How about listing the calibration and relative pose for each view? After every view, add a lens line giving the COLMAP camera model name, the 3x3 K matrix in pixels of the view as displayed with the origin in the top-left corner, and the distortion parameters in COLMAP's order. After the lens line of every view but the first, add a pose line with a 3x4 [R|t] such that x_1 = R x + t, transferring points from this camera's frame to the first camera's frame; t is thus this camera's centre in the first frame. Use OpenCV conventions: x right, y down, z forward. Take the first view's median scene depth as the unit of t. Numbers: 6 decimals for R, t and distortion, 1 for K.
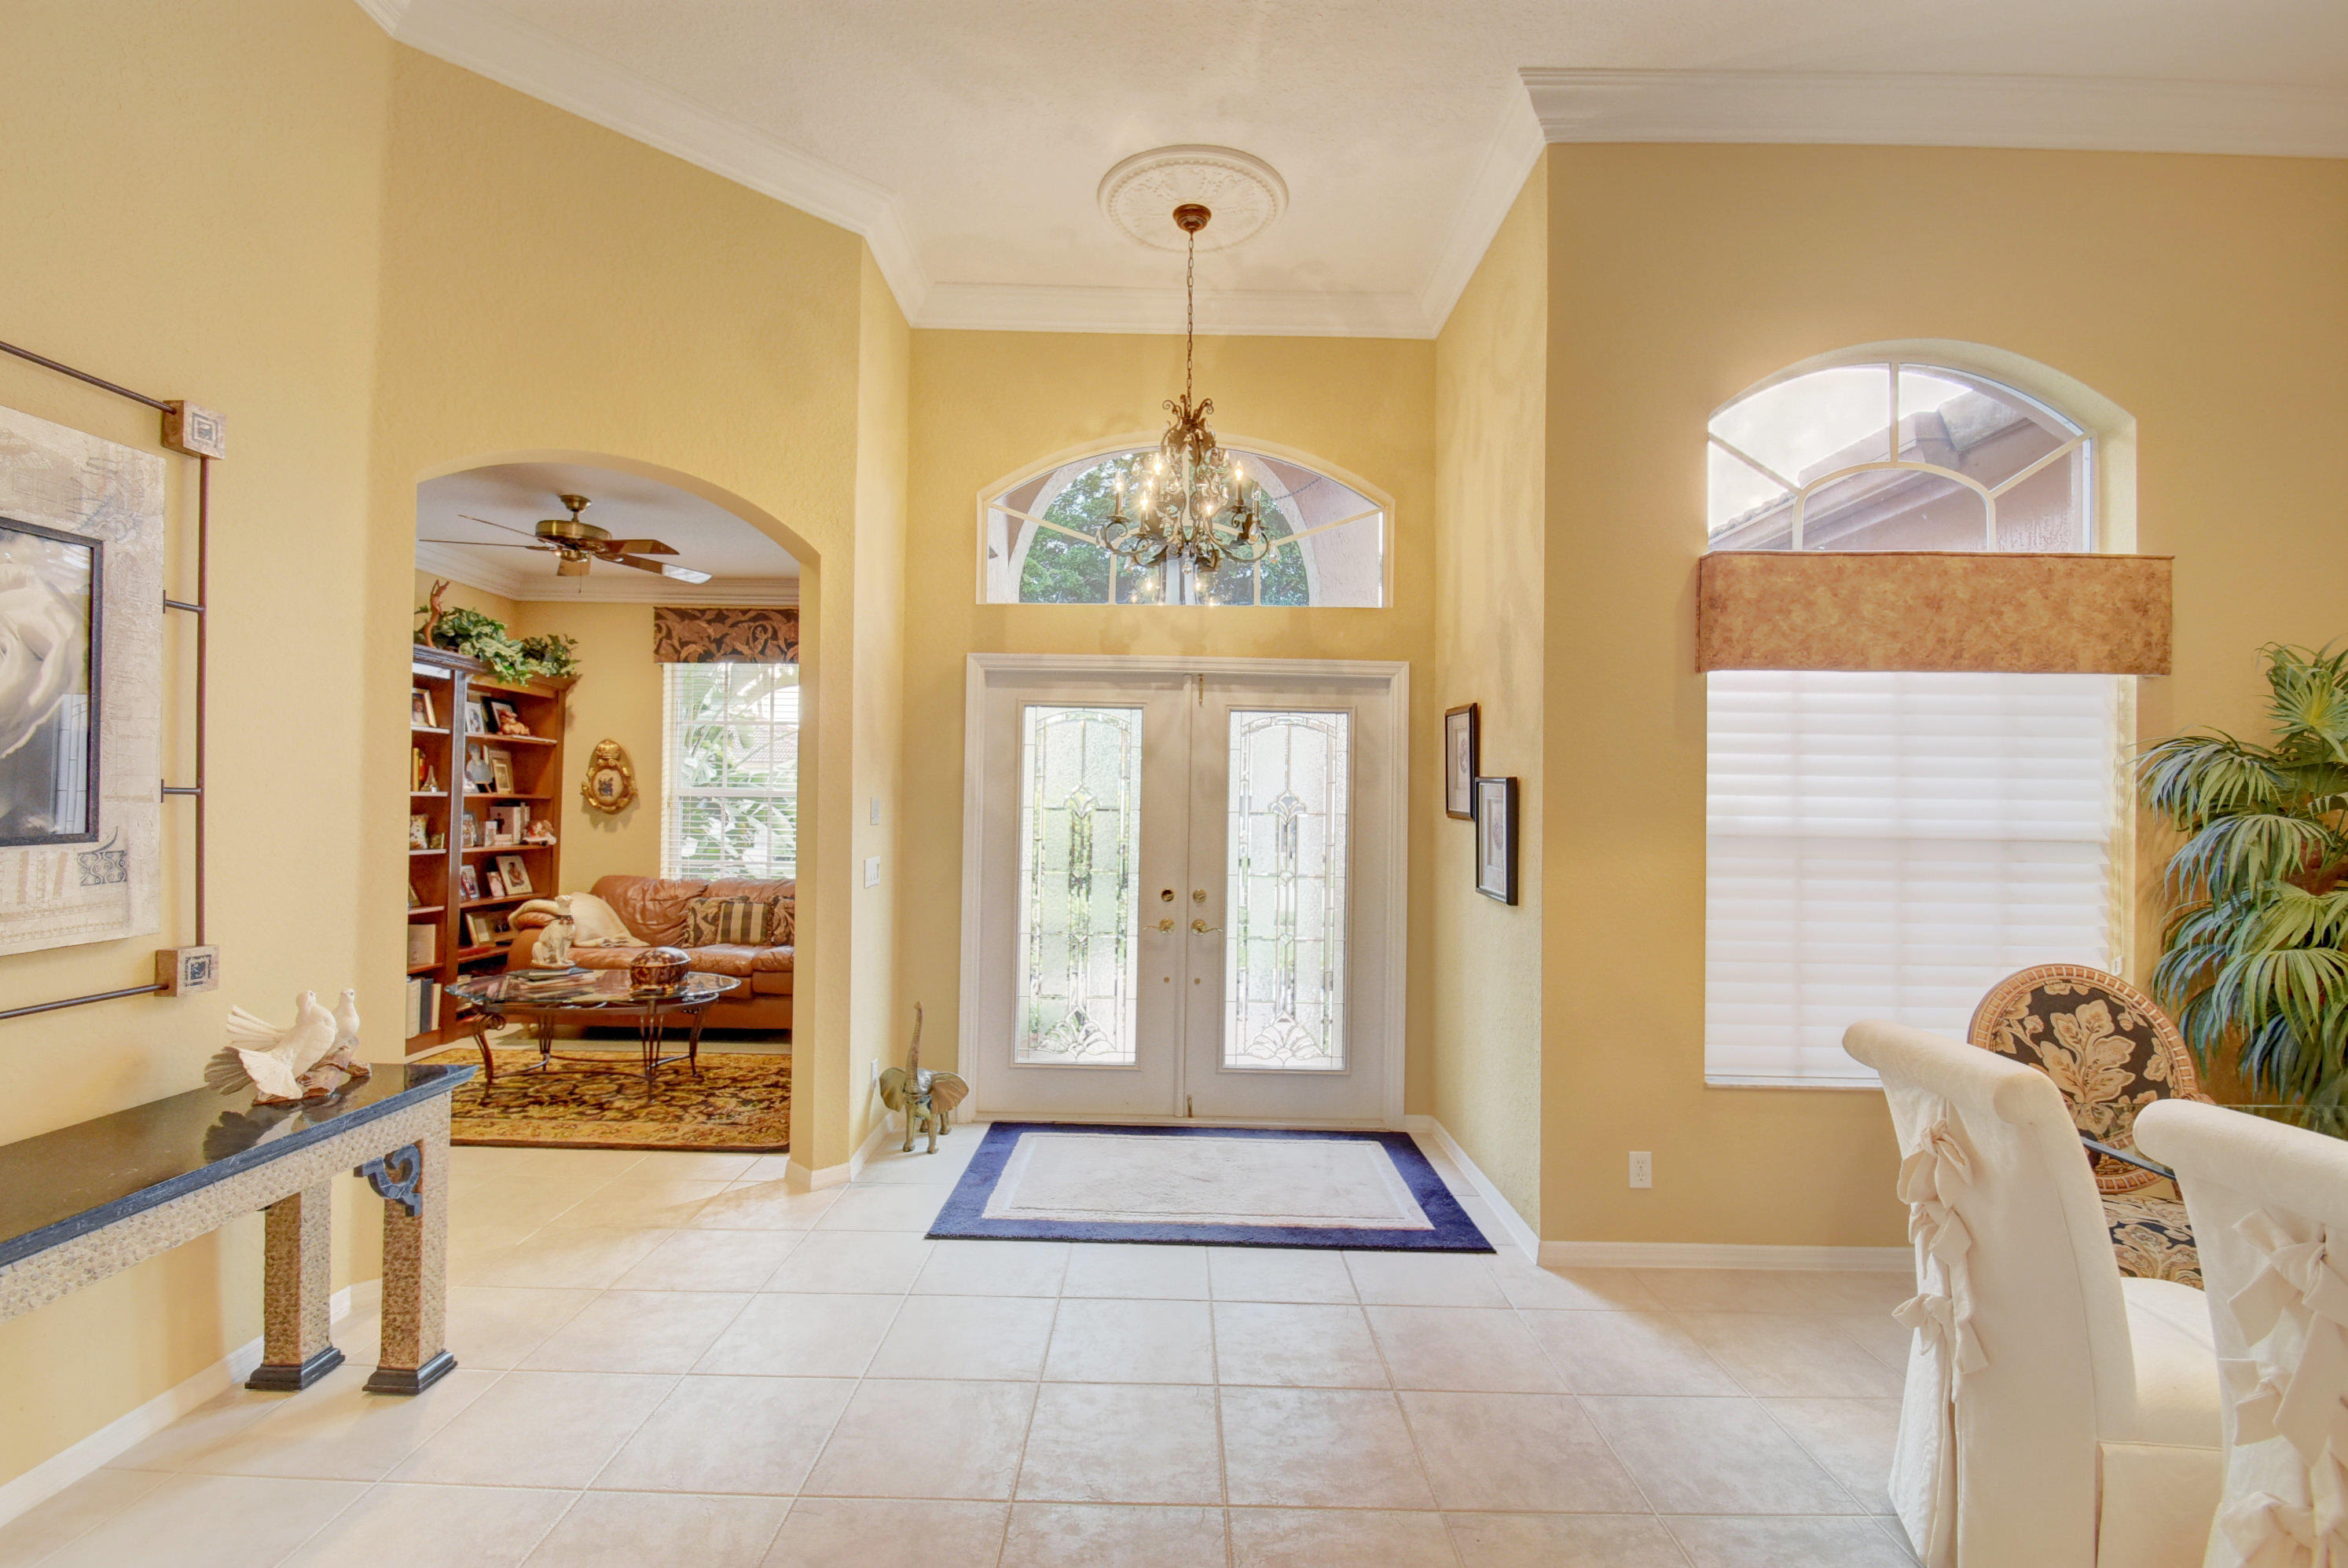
lens RADIAL K [[1012.4, 0, 1166.5], [0, 1012.4, 777.5], [0, 0, 1]] dist [0.013364, -0.014366]
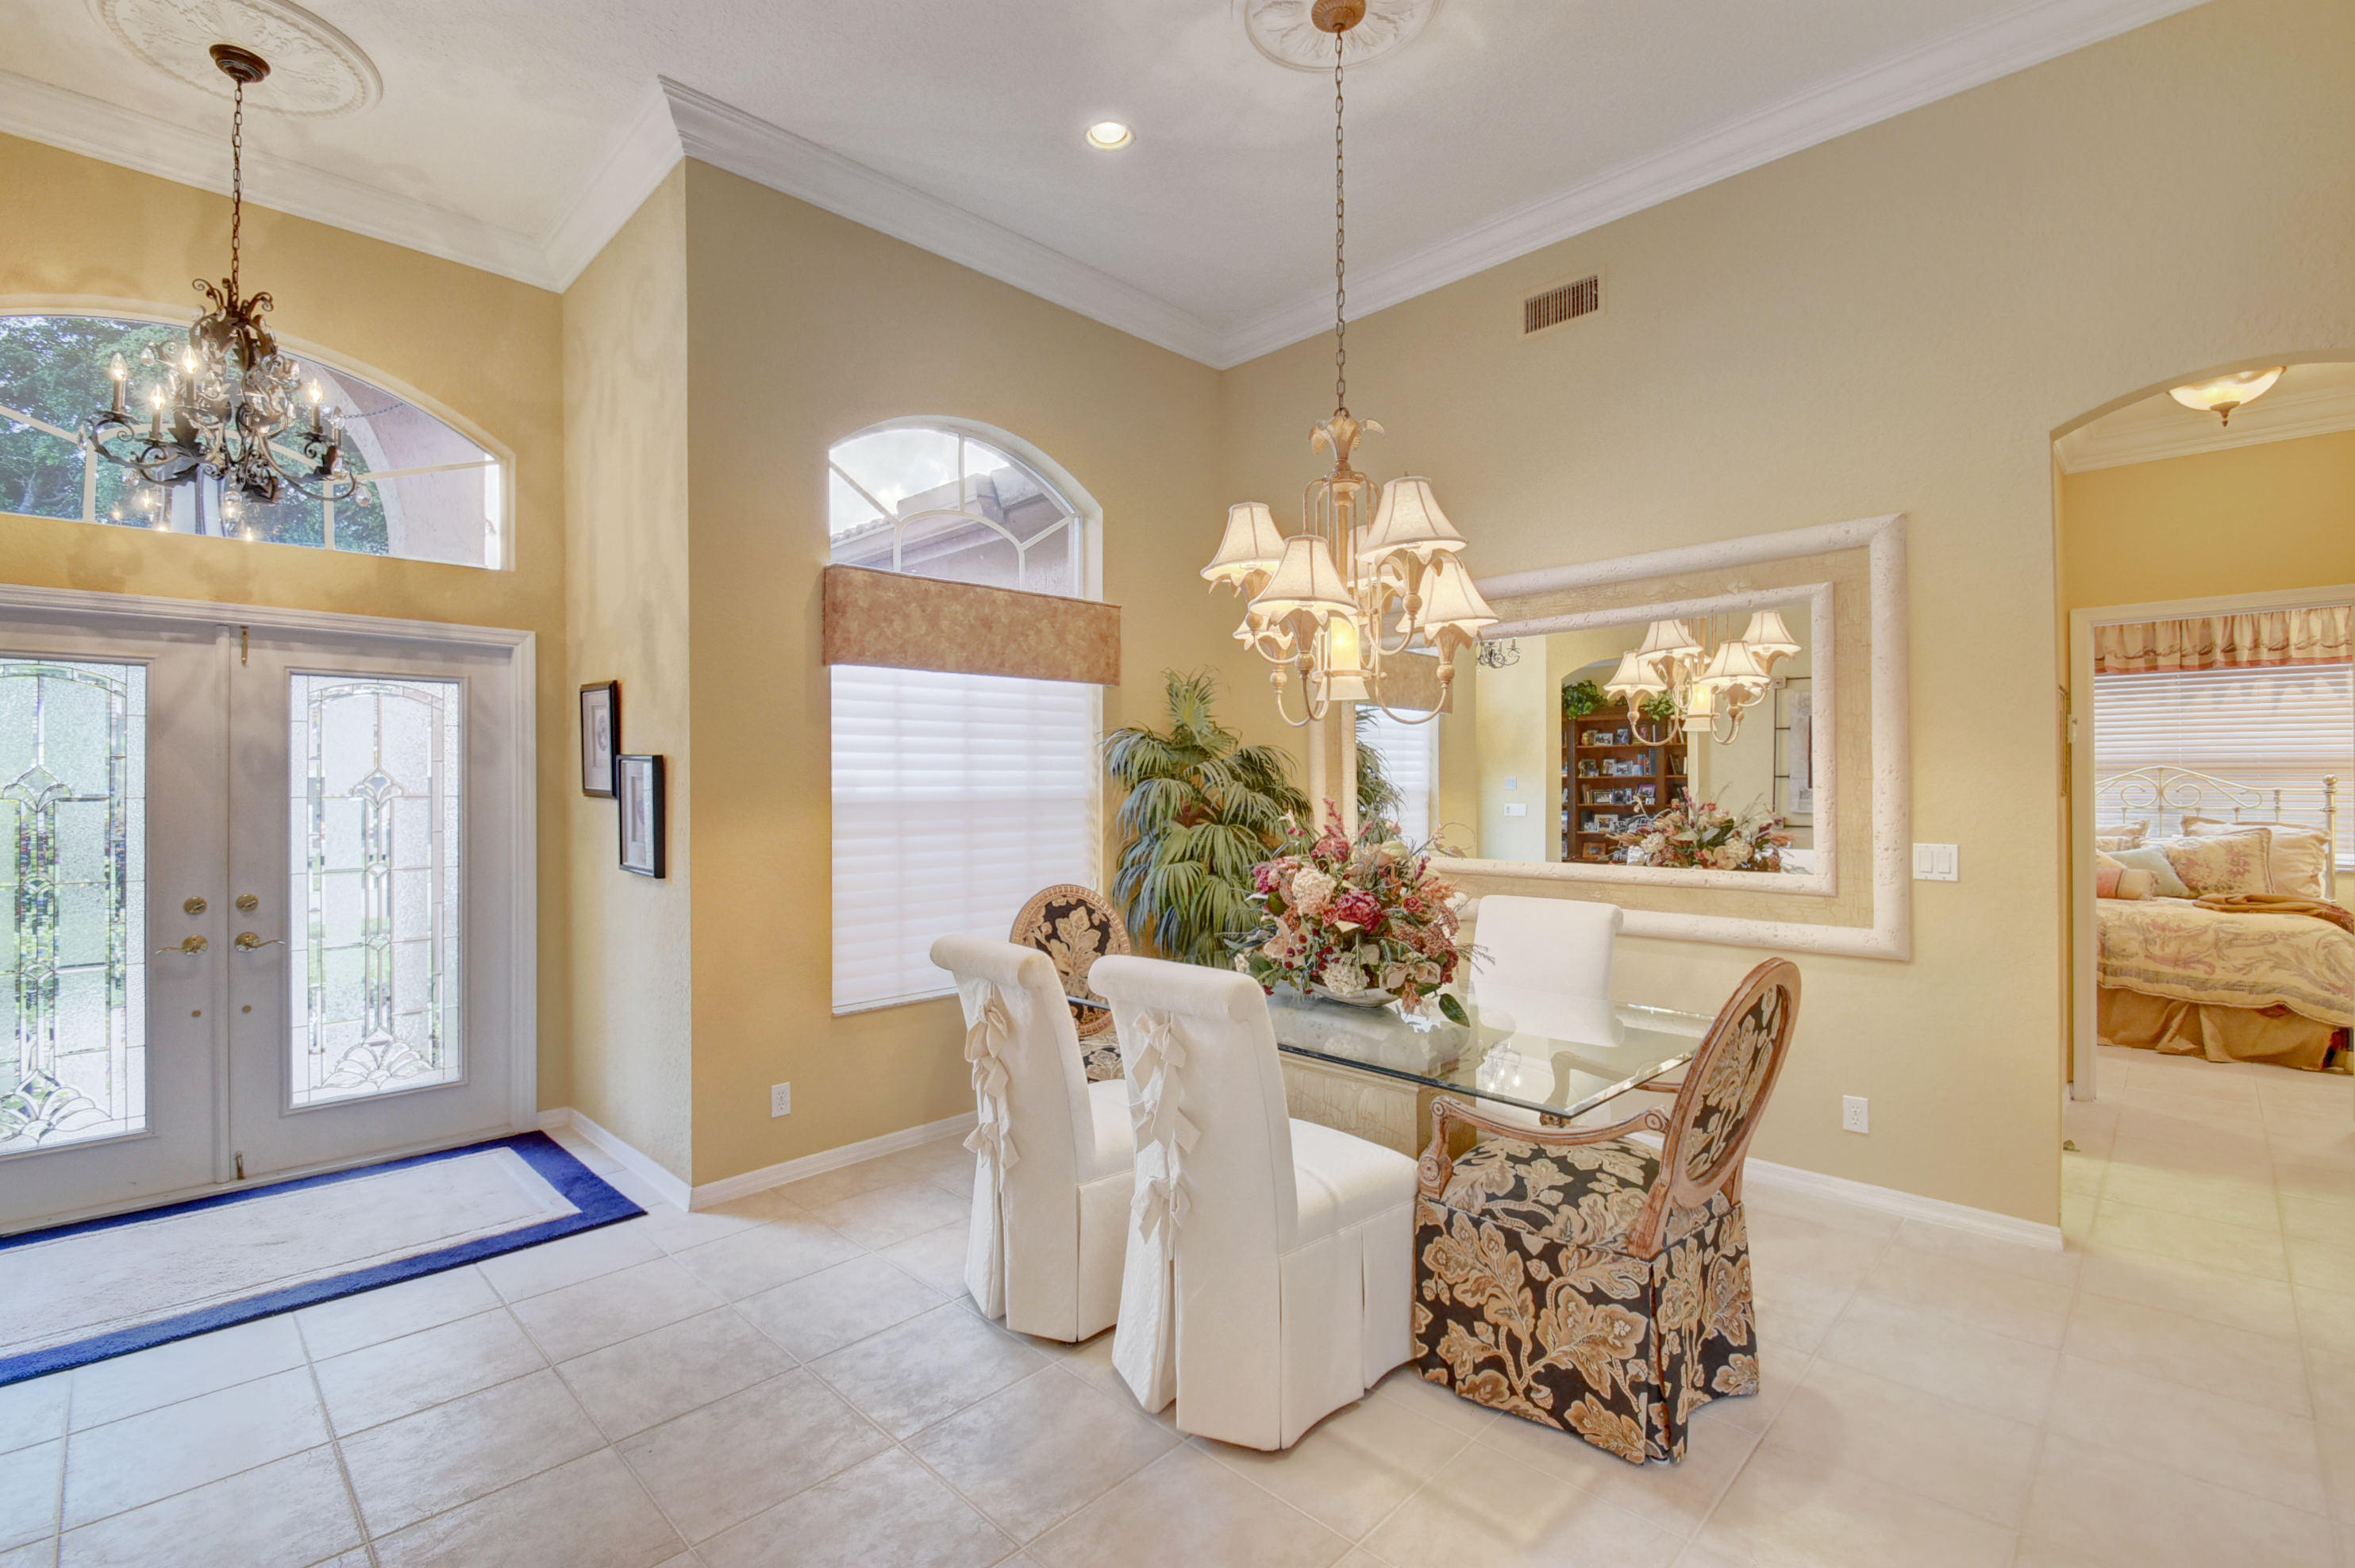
lens RADIAL K [[1034.5, 0, 1166.7], [0, 1034.5, 788.9], [0, 0, 1]] dist [0.009901, -0.014861]
pose [[0.690096, -0.024692, 0.723297, -0.066480], [0.000387, 0.999430, 0.033749, -0.001126], [-0.723718, -0.023010, 0.689712, -0.106562]]
